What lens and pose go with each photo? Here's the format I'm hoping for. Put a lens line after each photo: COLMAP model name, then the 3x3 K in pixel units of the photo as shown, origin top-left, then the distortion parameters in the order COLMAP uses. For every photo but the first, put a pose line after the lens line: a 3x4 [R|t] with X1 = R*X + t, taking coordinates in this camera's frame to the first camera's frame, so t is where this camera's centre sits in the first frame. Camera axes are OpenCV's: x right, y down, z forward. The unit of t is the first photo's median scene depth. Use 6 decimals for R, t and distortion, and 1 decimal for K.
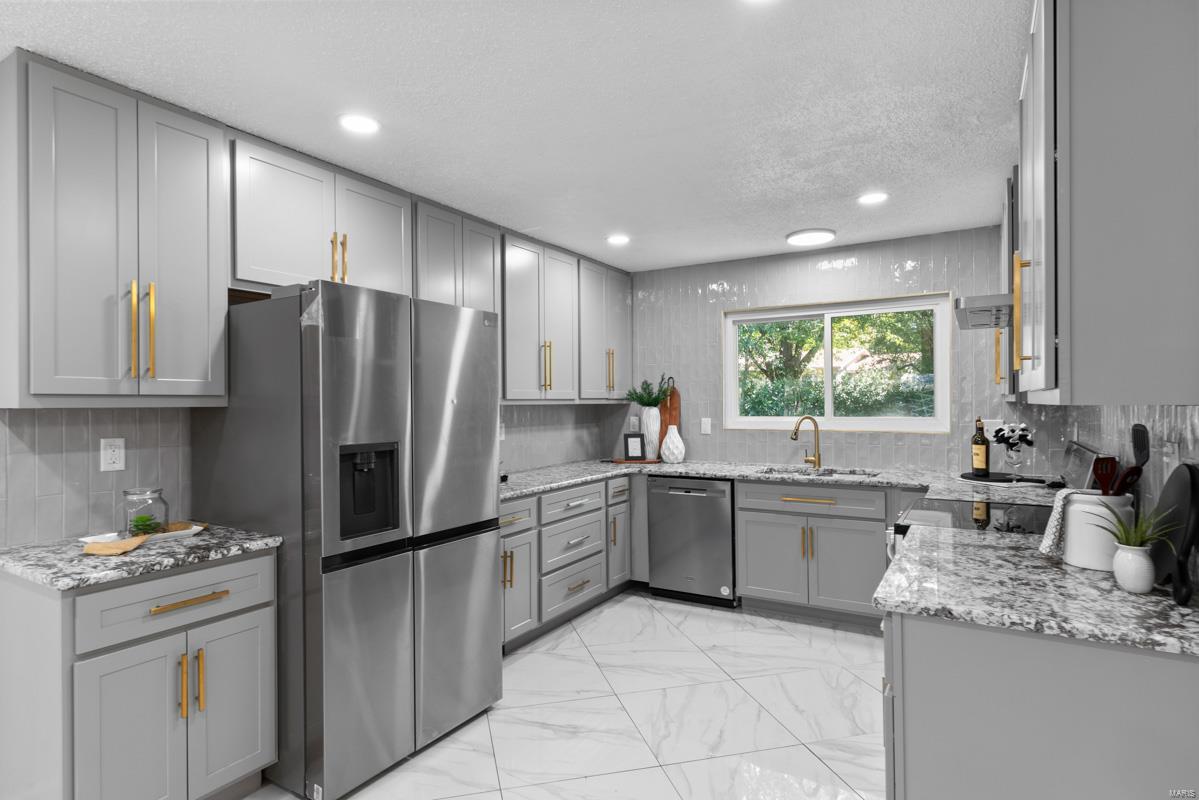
lens RADIAL K [[631.4, 0, 583.2], [0, 631.4, 403.8], [0, 0, 1]] dist [0.000893, 0.000431]
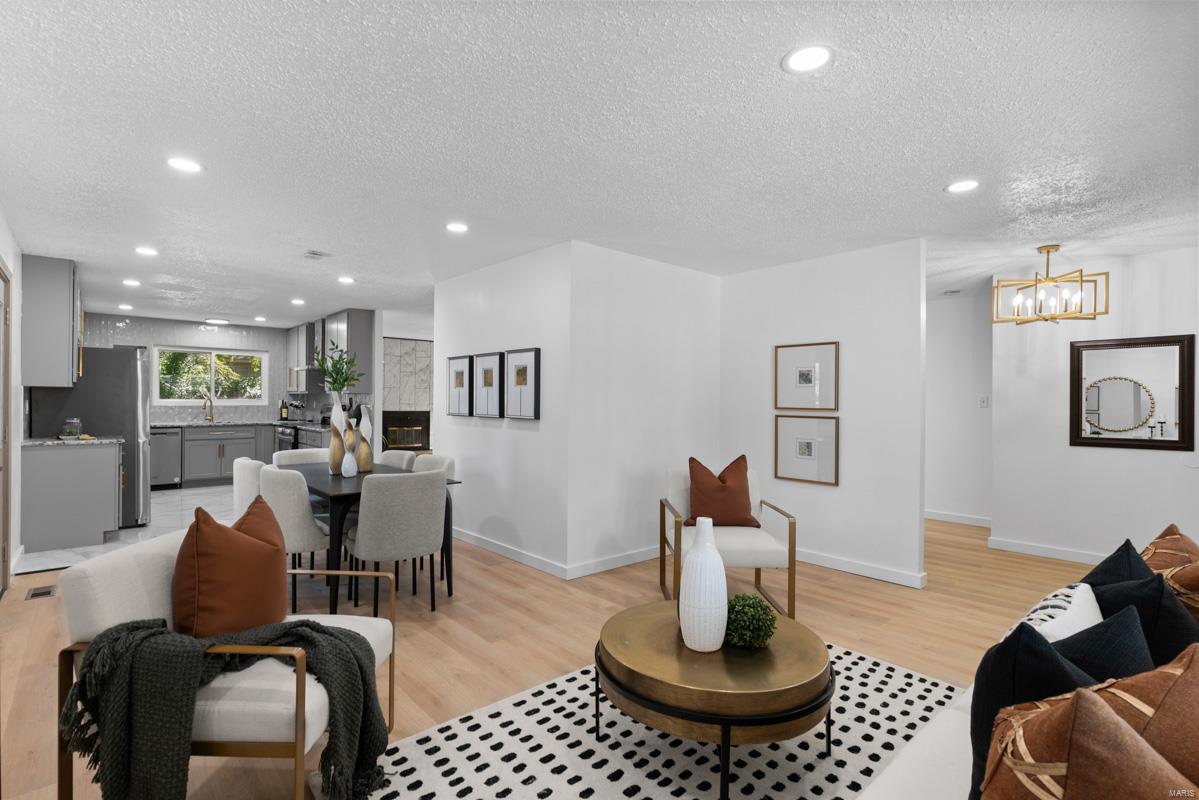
lens RADIAL K [[574.5, 0, 595.8], [0, 574.5, 402.4], [0, 0, 1]] dist [-0.001957, 0.000118]
pose [[0.286535, 0.008841, 0.958029, -1.323718], [-0.010094, 0.999930, -0.006209, 0.035374], [-0.958017, -0.007891, 0.286604, -0.982955]]
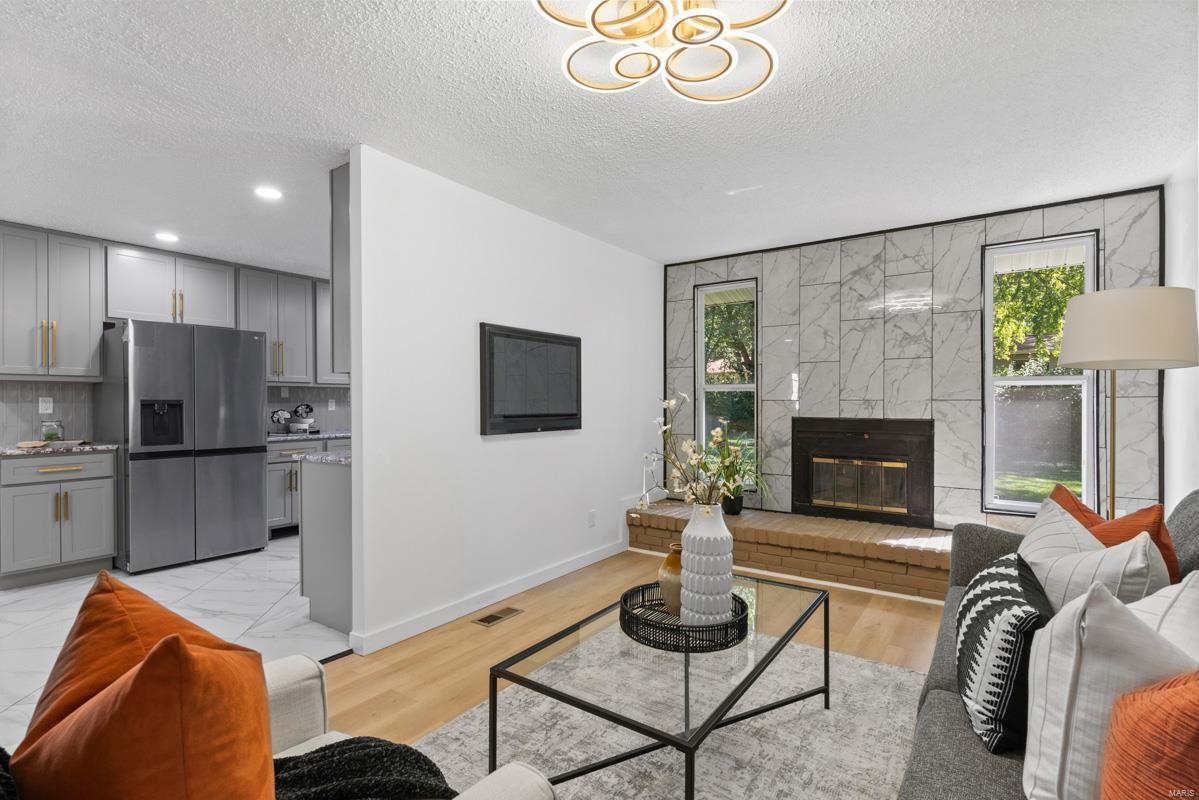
lens RADIAL K [[574.5, 0, 589.9], [0, 574.5, 404.6], [0, 0, 1]] dist [-0.001957, 0.000118]
pose [[0.997738, 0.003118, -0.067149, 0.671868], [-0.002926, 0.999991, 0.002955, 0.040821], [0.067158, -0.002752, 0.997739, -0.428601]]
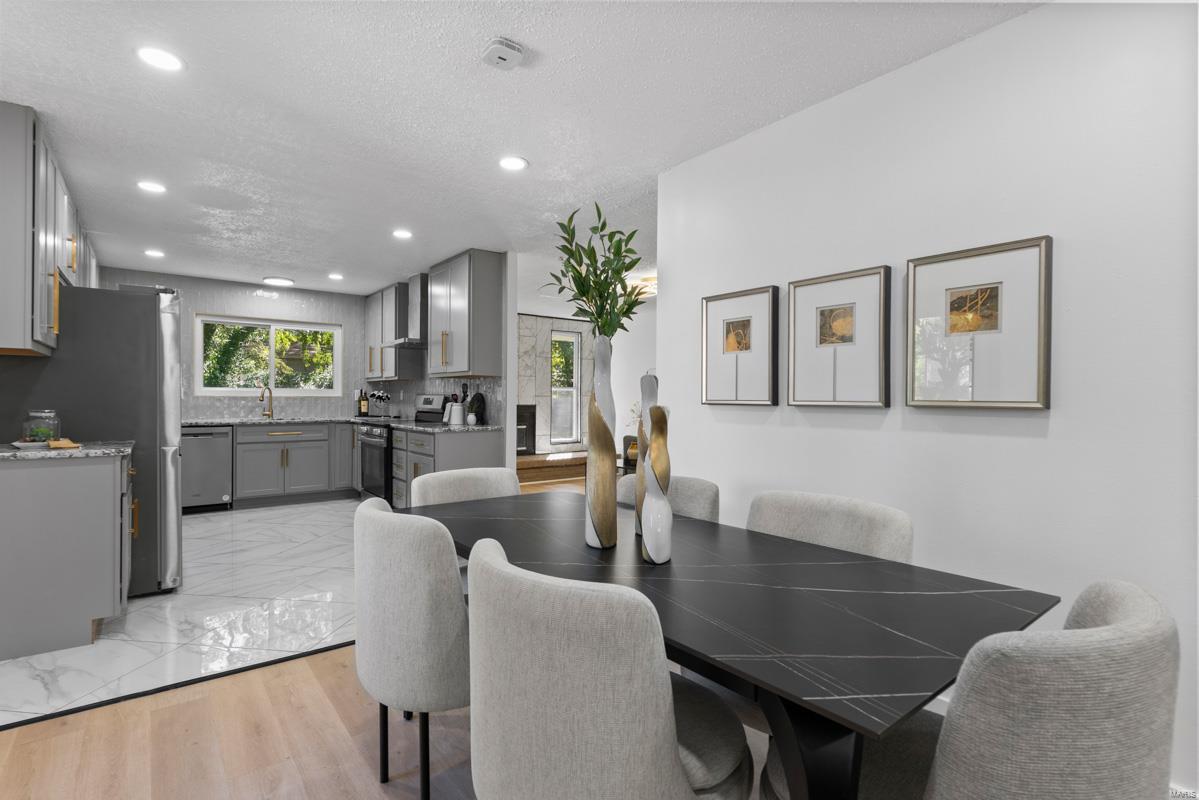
lens RADIAL K [[574.5, 0, 594.8], [0, 574.5, 400.9], [0, 0, 1]] dist [-0.001957, 0.000118]
pose [[0.346080, 0.007930, 0.938172, -0.839077], [-0.008770, 0.999948, -0.005217, 0.062751], [-0.938164, -0.006422, 0.346131, -0.355285]]
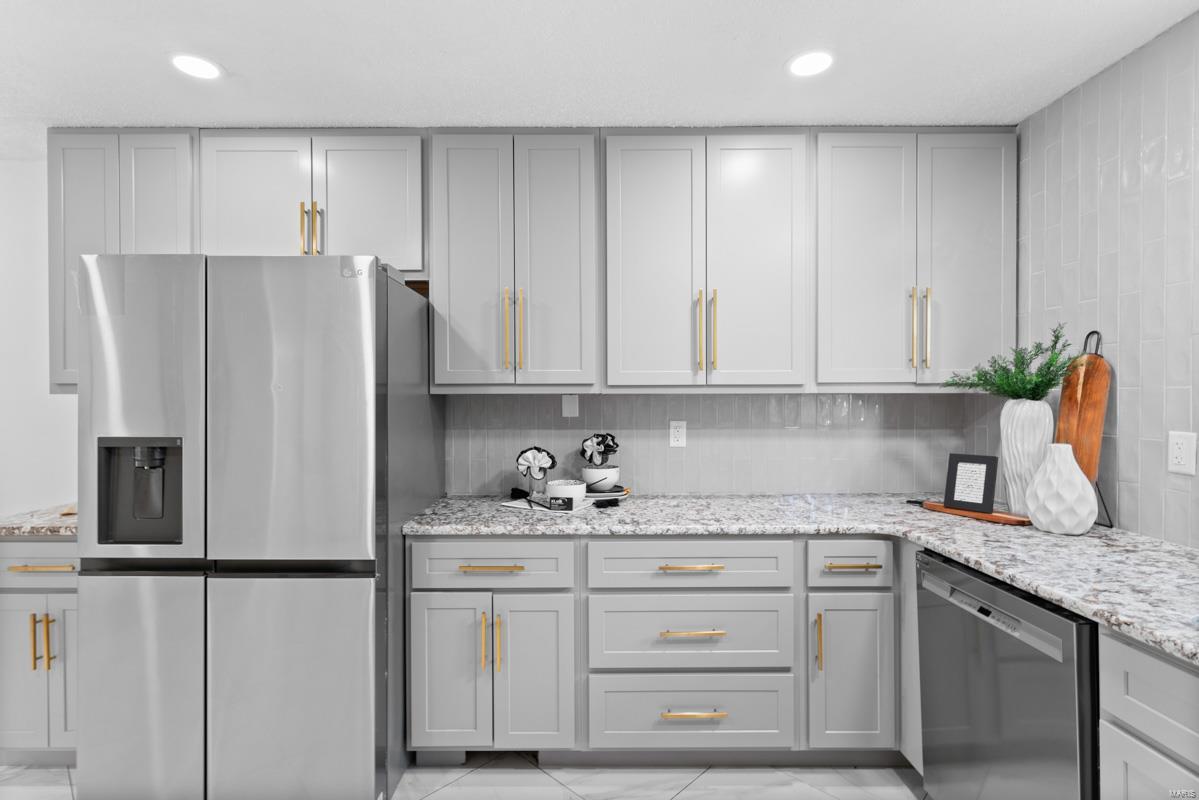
lens RADIAL K [[574.5, 0, 596.6], [0, 574.5, 398.7], [0, 0, 1]] dist [-0.001957, 0.000118]
pose [[0.528451, 0.010130, -0.848903, 0.380557], [-0.002772, 0.999944, 0.010206, 0.000601], [0.848959, -0.003040, 0.528450, 0.659155]]
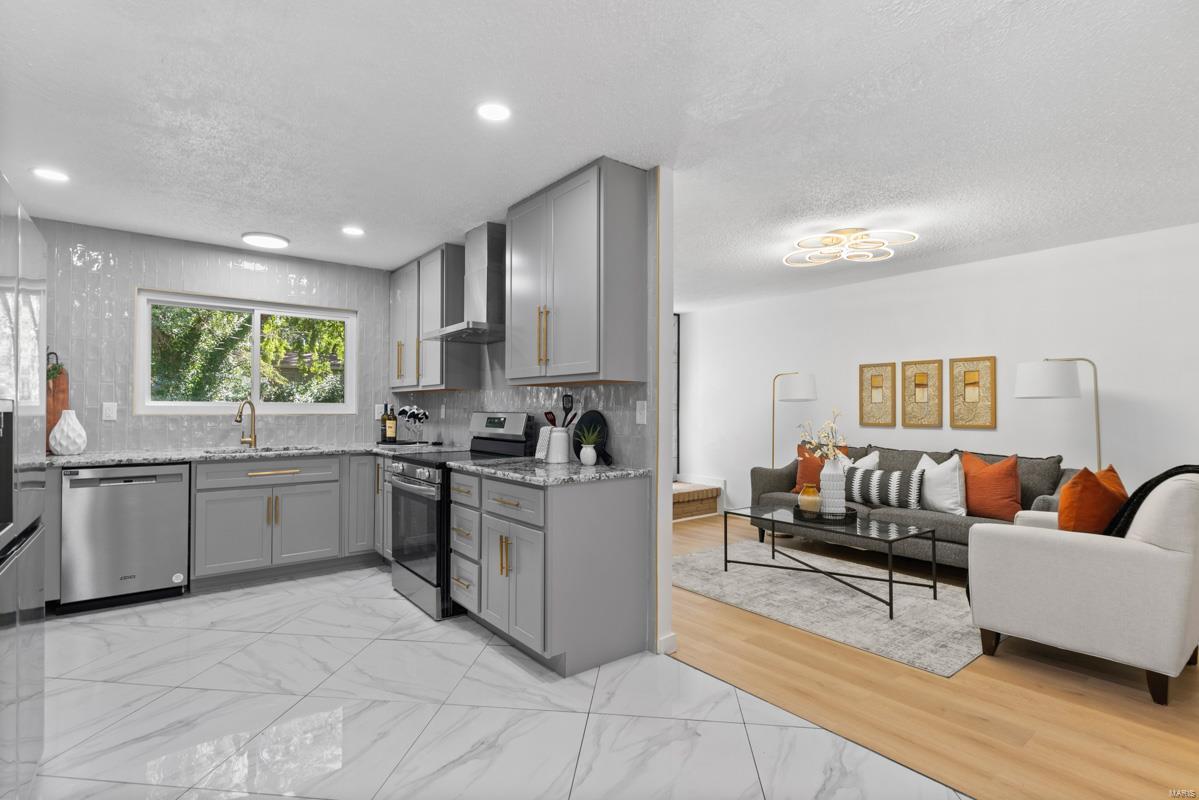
lens RADIAL K [[574.5, 0, 591.7], [0, 574.5, 403.9], [0, 0, 1]] dist [-0.001957, 0.000118]
pose [[0.343757, 0.020300, 0.938839, -0.416580], [-0.006668, 0.999794, -0.019176, 0.044990], [-0.939035, 0.000331, 0.343821, 0.109378]]
